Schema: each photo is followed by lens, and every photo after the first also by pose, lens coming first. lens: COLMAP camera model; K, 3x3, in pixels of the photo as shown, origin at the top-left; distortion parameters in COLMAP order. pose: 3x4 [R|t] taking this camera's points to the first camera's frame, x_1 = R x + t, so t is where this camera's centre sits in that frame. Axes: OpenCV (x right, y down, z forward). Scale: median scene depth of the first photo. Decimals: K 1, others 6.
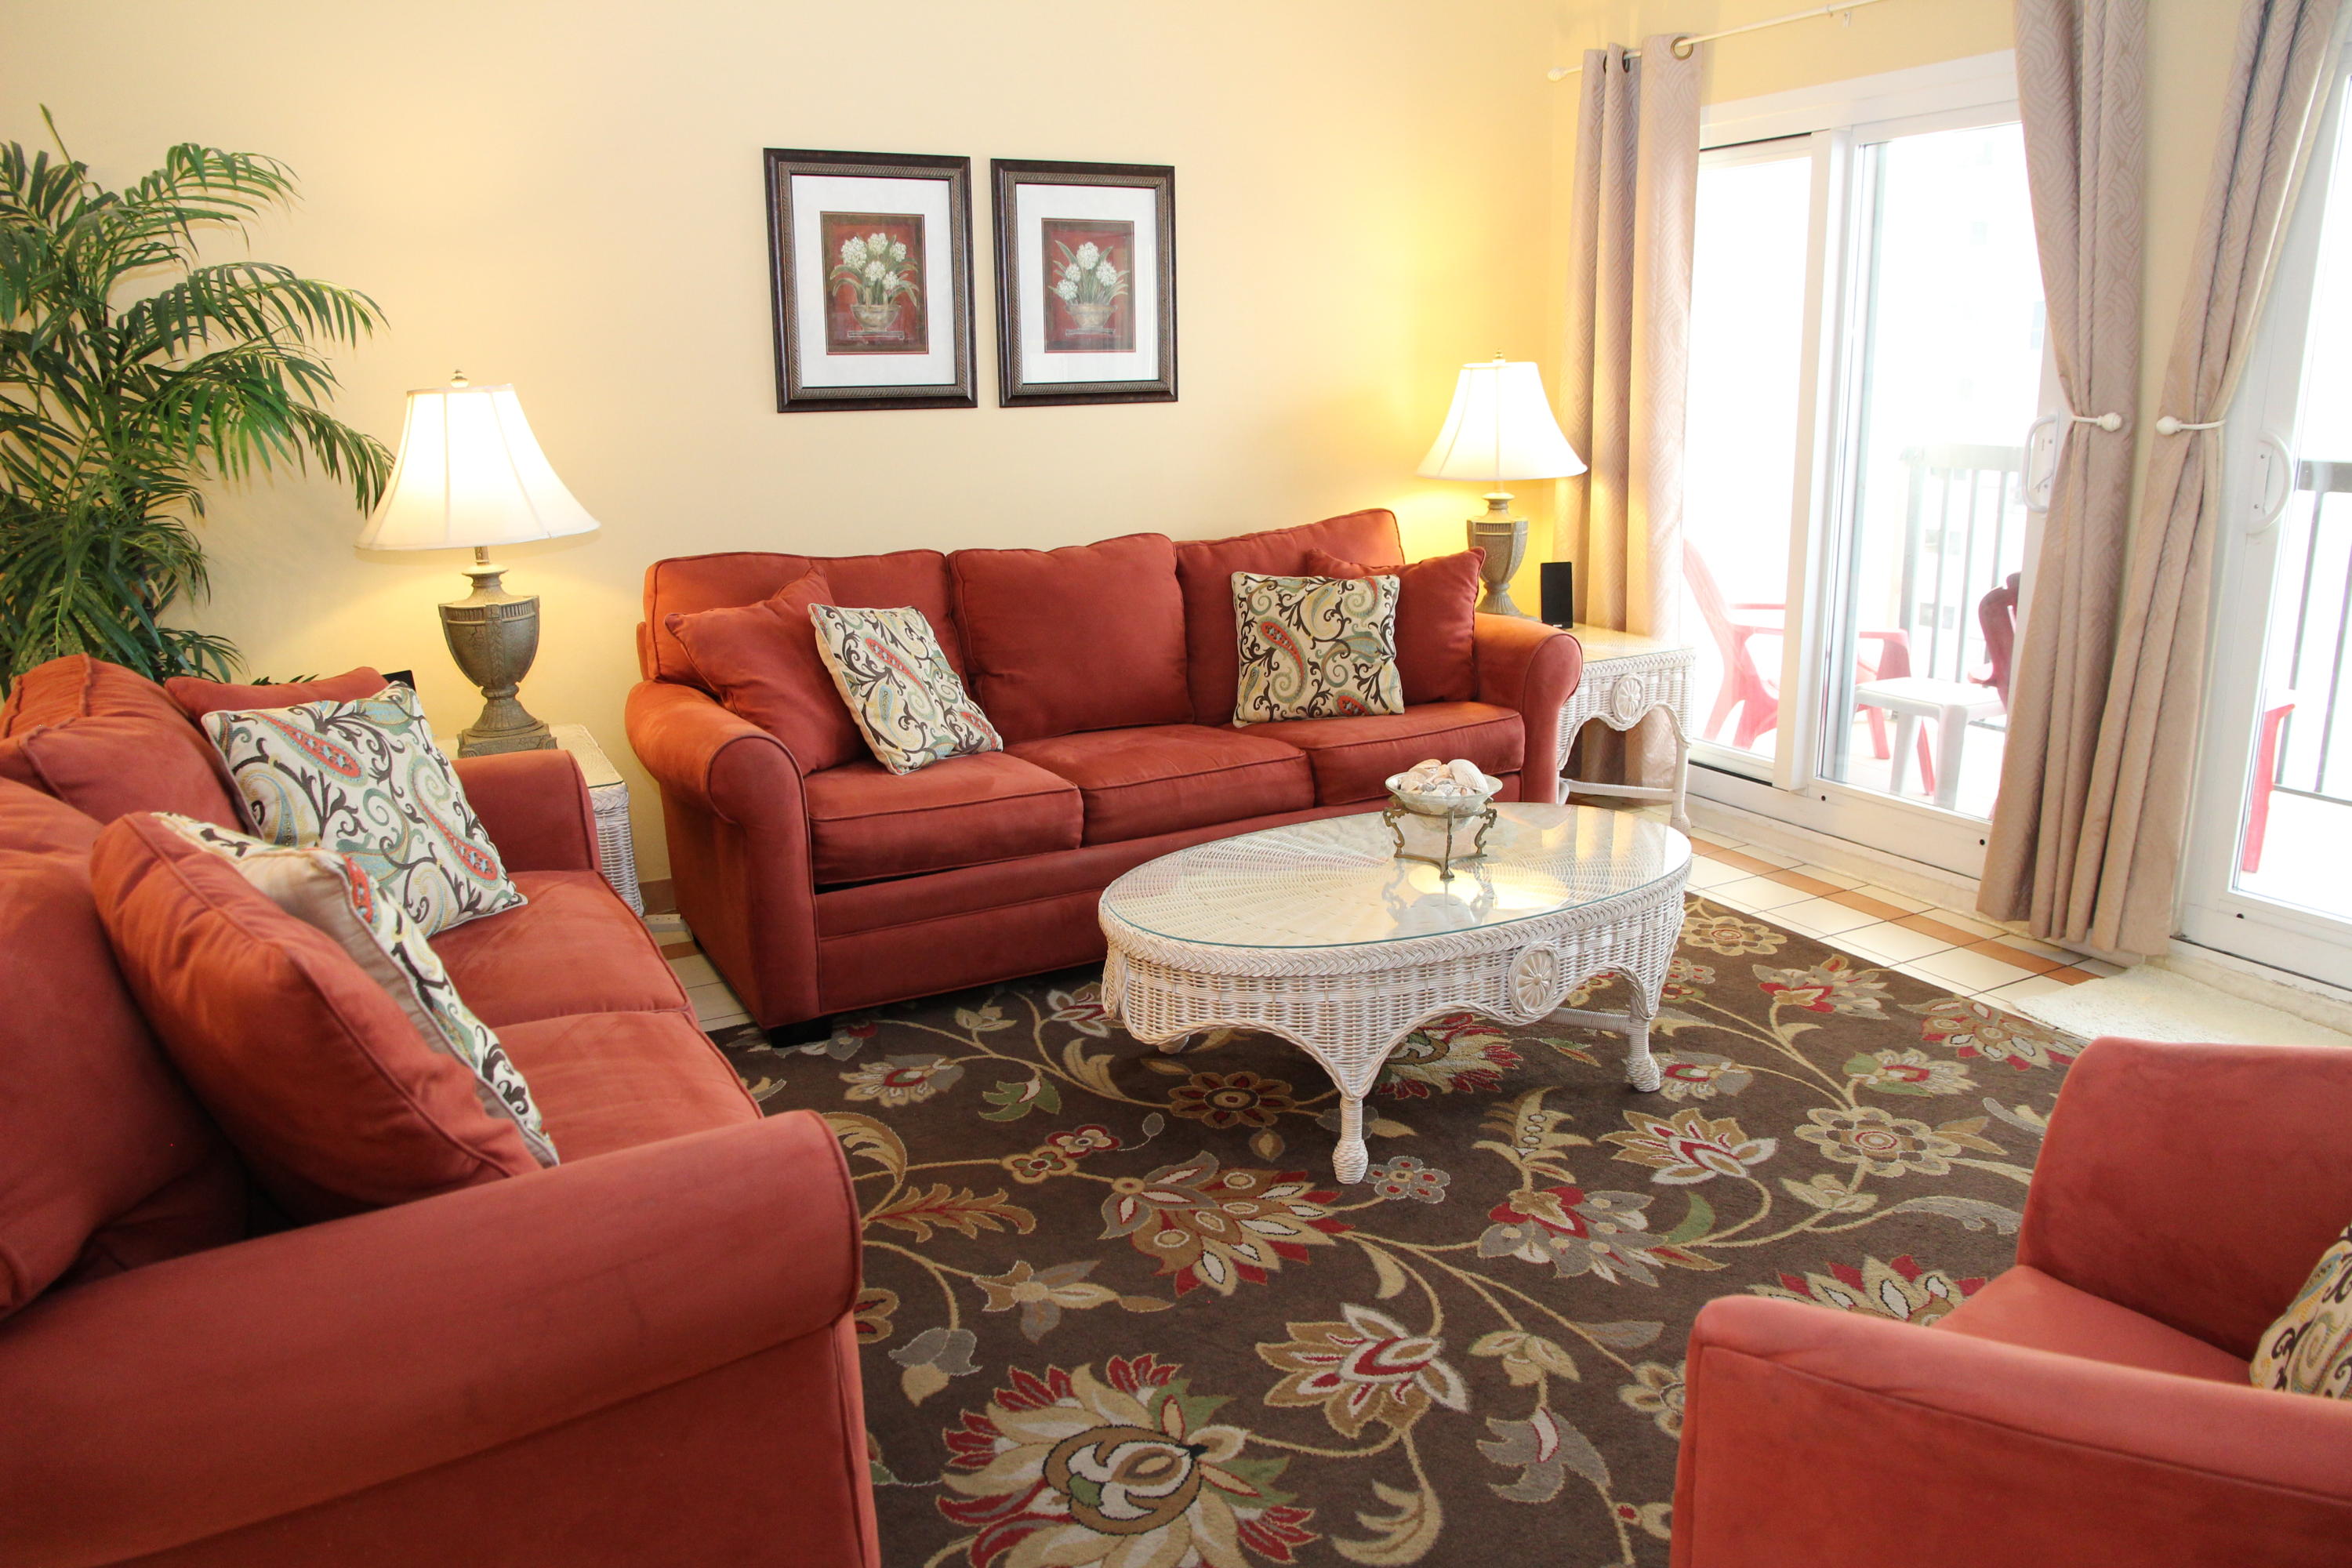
lens RADIAL K [[1614.8, 0, 1195.0], [0, 1614.8, 756.3], [0, 0, 1]] dist [-0.112876, 0.079529]
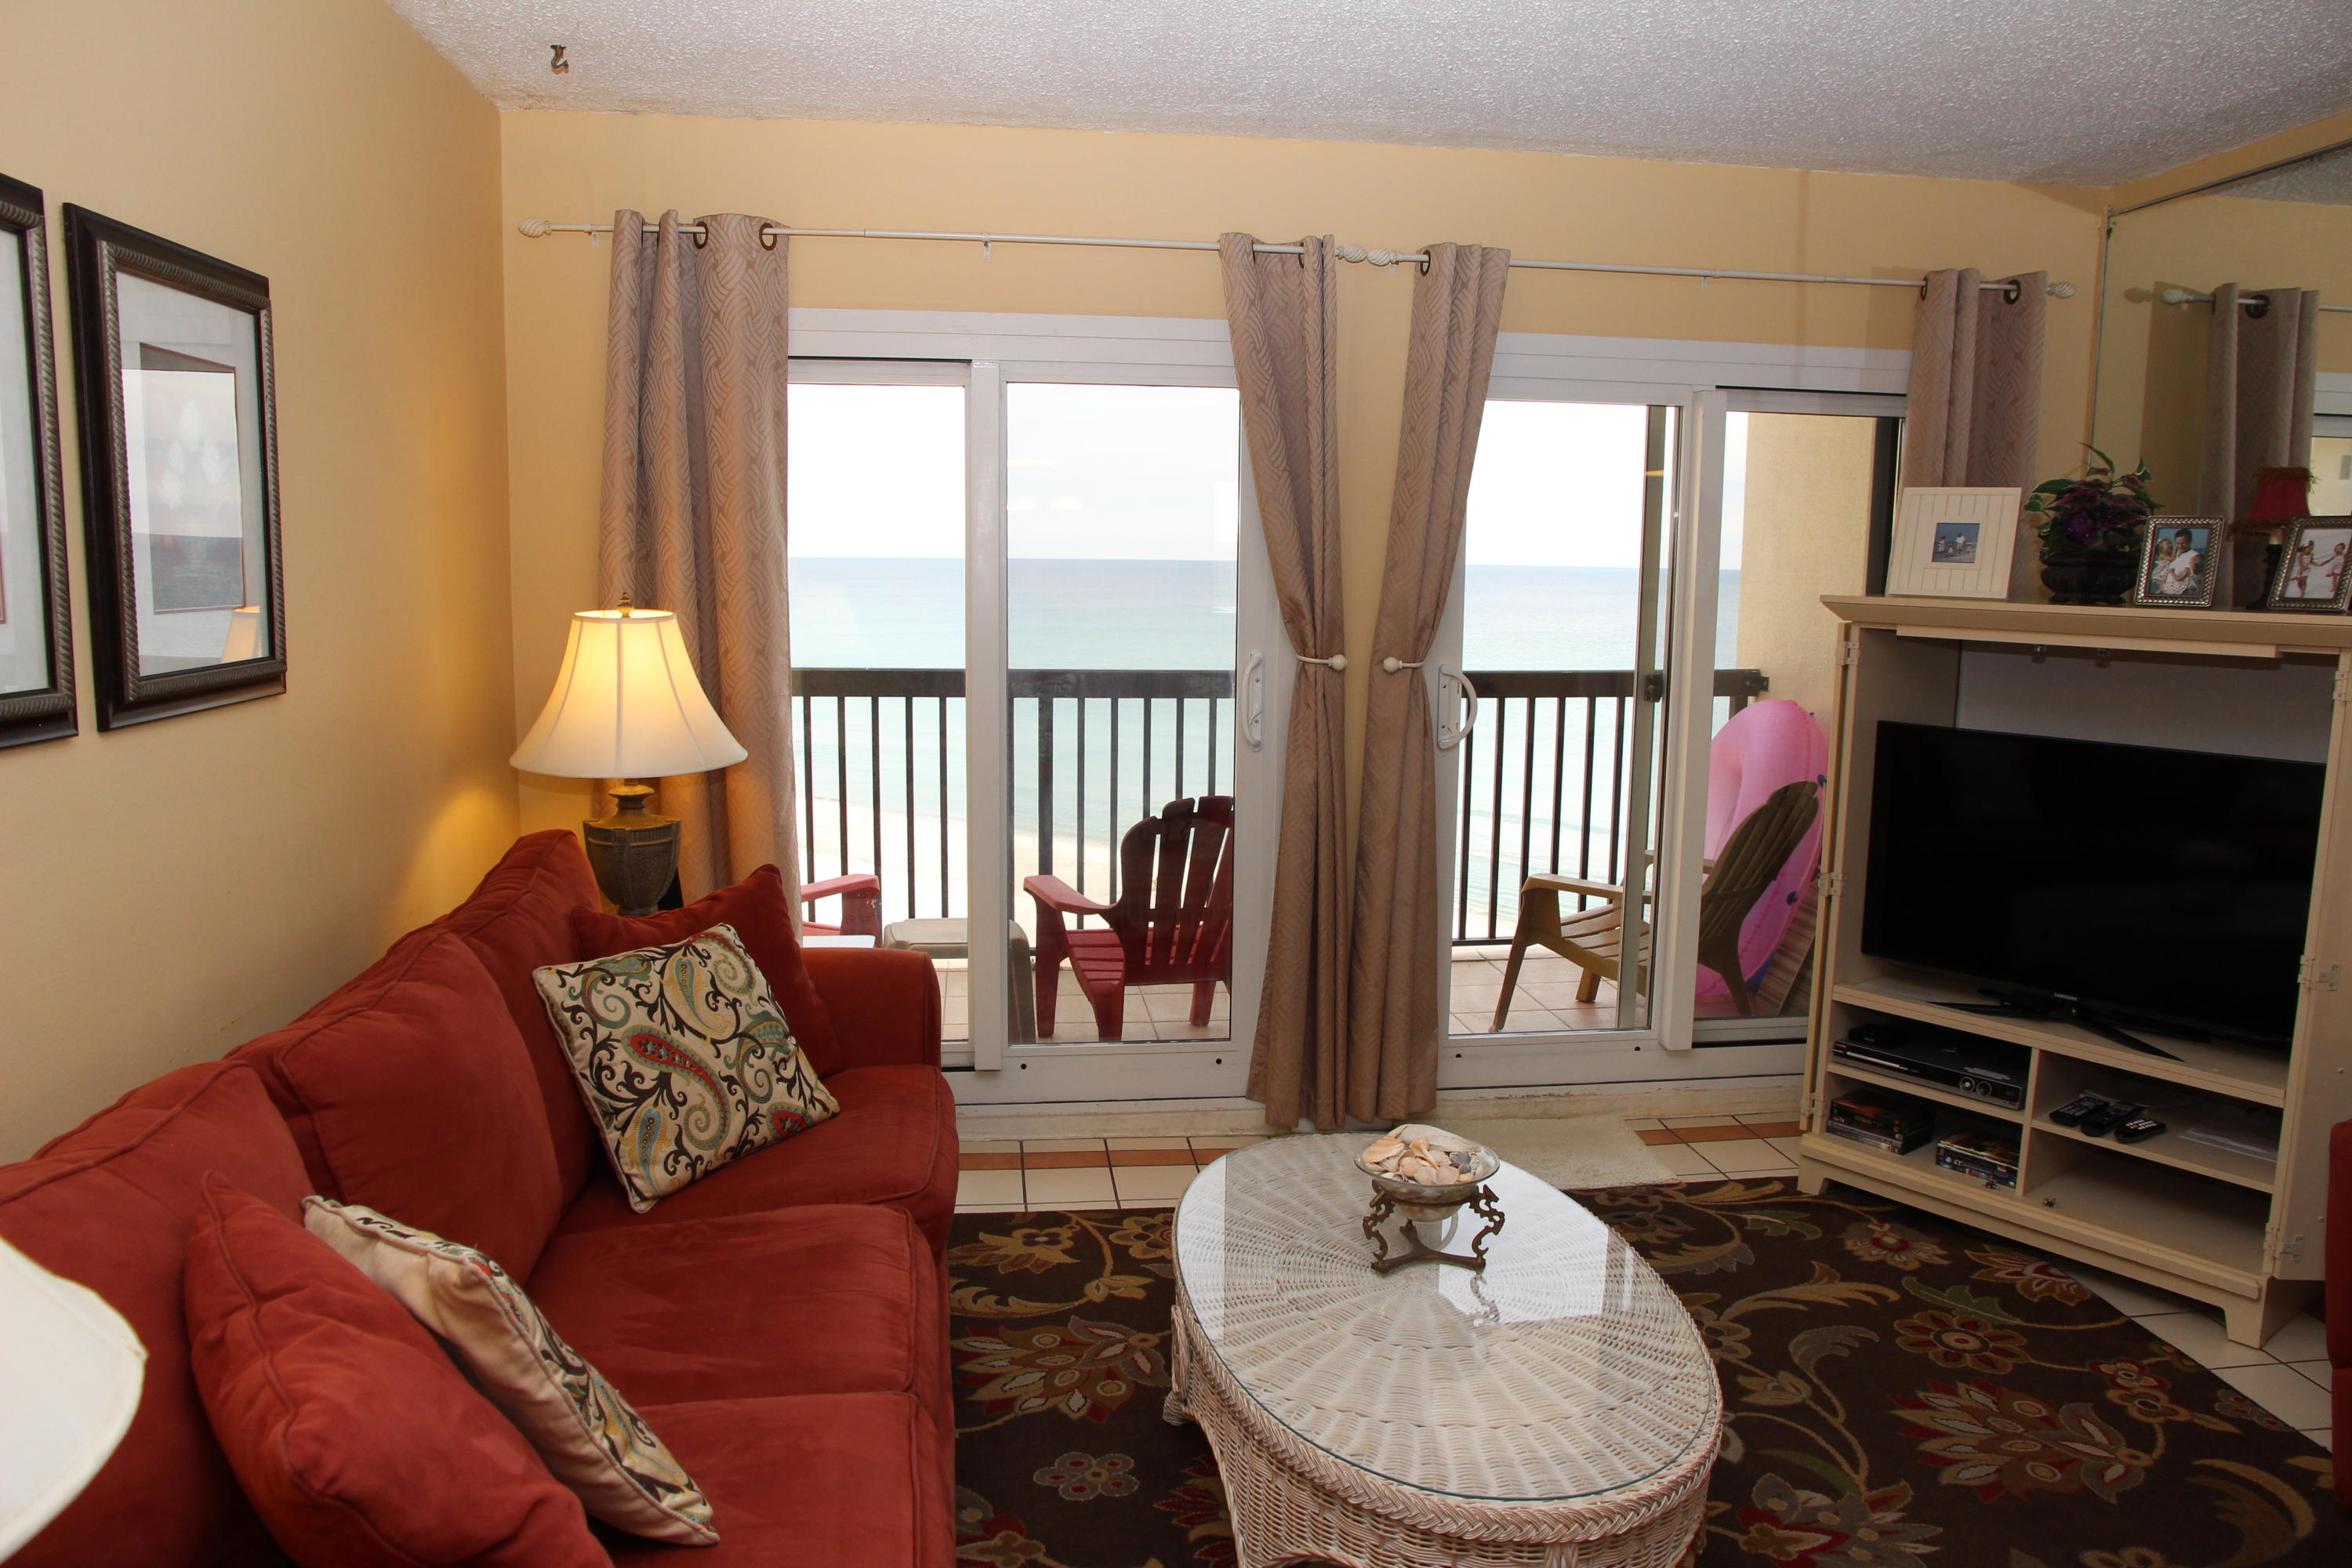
lens RADIAL K [[1614.8, 0, 1173.6], [0, 1614.8, 777.5], [0, 0, 1]] dist [-0.112876, 0.079529]
pose [[0.363094, -0.107937, 0.925480, -0.525047], [0.202121, 0.978740, 0.034850, -0.190780], [-0.909566, 0.174404, 0.377191, 0.663029]]
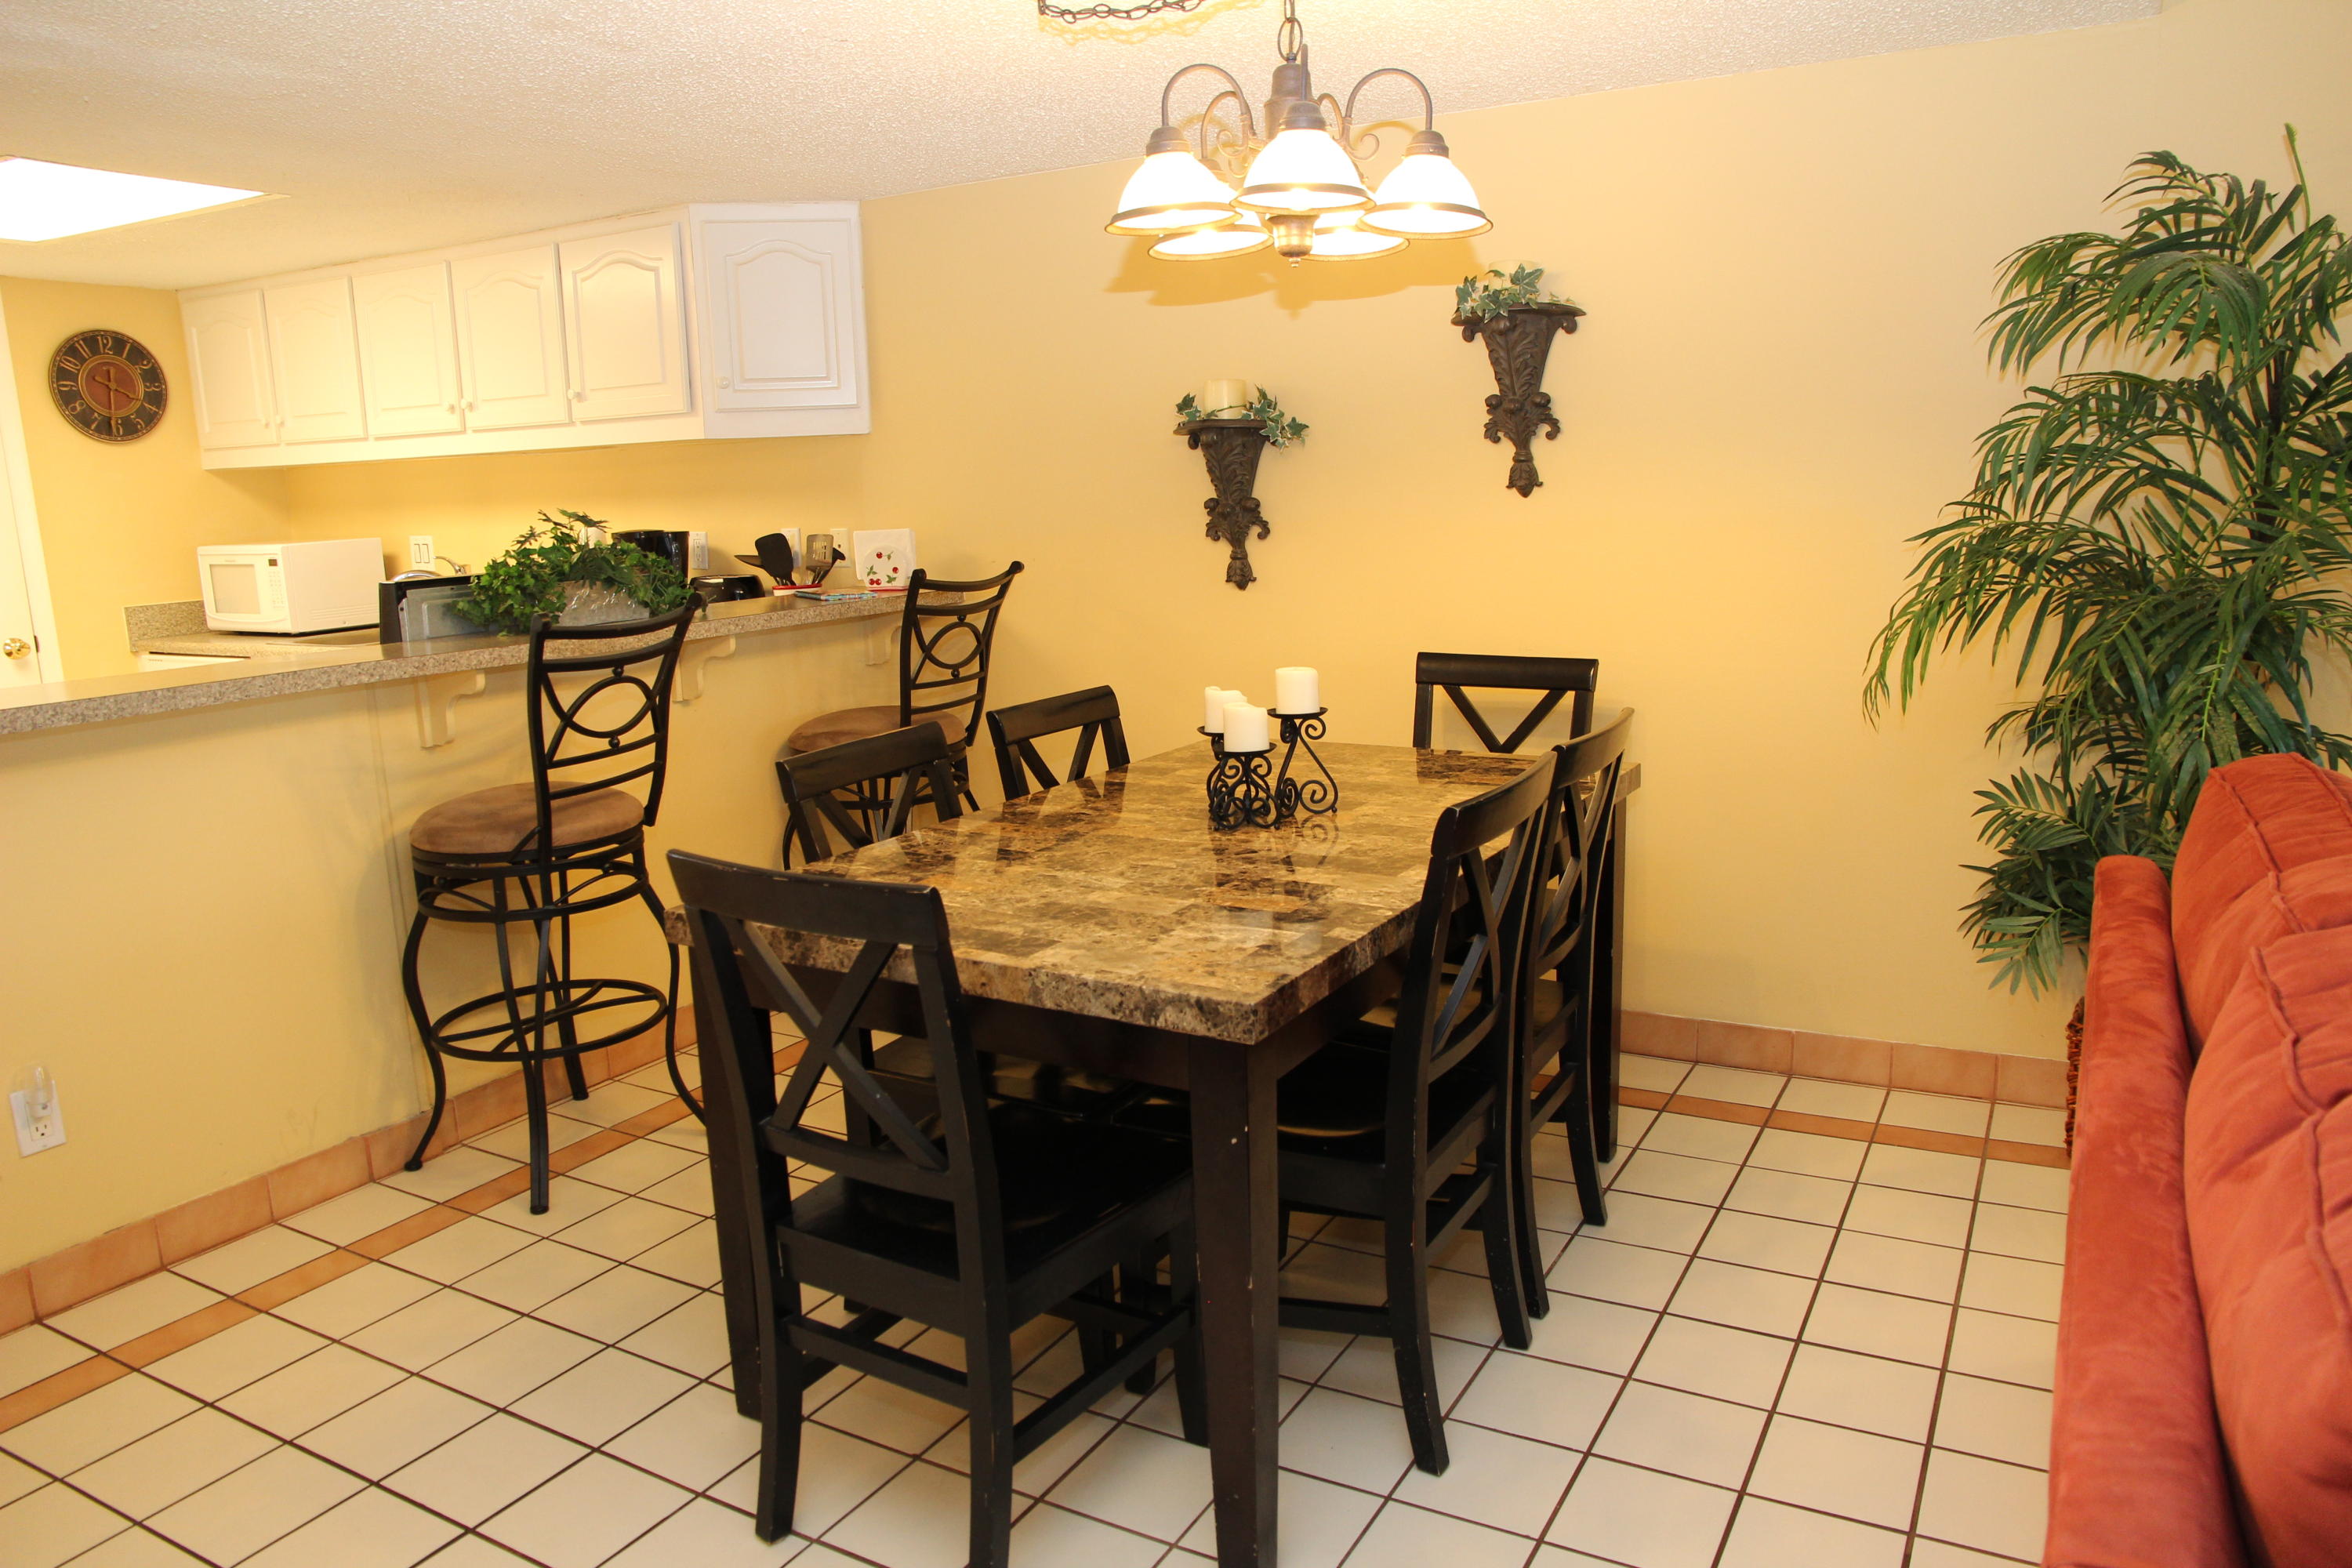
lens RADIAL K [[1614.8, 0, 1192.3], [0, 1614.8, 782.5], [0, 0, 1]] dist [-0.112876, 0.079529]
pose [[0.528529, 0.150469, -0.835474, -0.241359], [-0.170689, 0.982903, 0.069042, -0.004882], [0.831579, 0.106115, 0.545176, 0.037328]]
